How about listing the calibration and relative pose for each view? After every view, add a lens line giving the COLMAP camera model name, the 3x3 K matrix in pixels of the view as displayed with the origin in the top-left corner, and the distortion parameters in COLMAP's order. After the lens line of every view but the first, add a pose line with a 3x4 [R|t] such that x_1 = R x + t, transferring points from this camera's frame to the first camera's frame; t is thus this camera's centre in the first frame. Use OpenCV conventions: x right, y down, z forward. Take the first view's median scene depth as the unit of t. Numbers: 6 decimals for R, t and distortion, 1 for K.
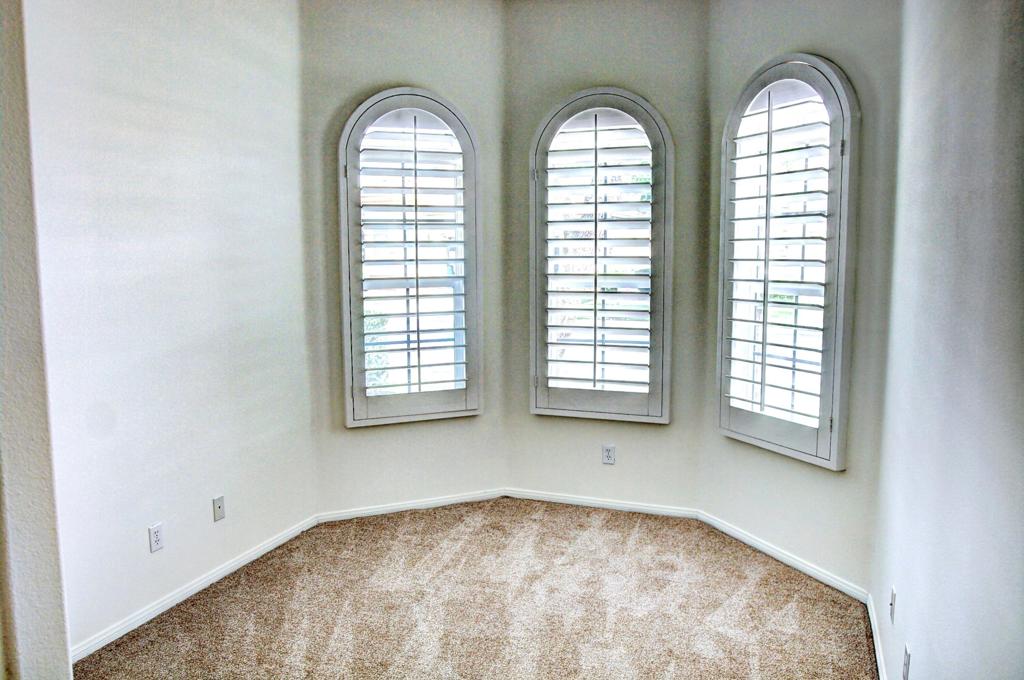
lens RADIAL K [[774.7, 0, 516.7], [0, 774.7, 342.3], [0, 0, 1]] dist [-0.073197, 0.041409]
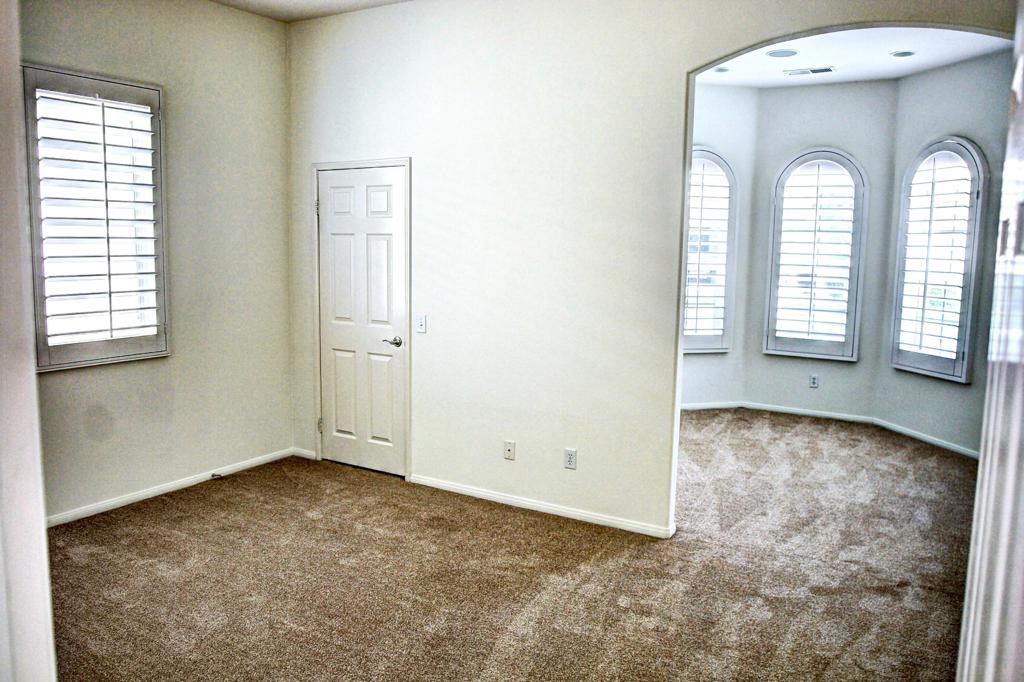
lens RADIAL K [[774.7, 0, 506.7], [0, 774.7, 336.4], [0, 0, 1]] dist [-0.073197, 0.041409]
pose [[0.980068, 0.045974, -0.193270, -0.225717], [-0.045172, 0.998943, 0.008556, 0.081597], [0.193459, 0.000345, 0.981108, -0.737833]]
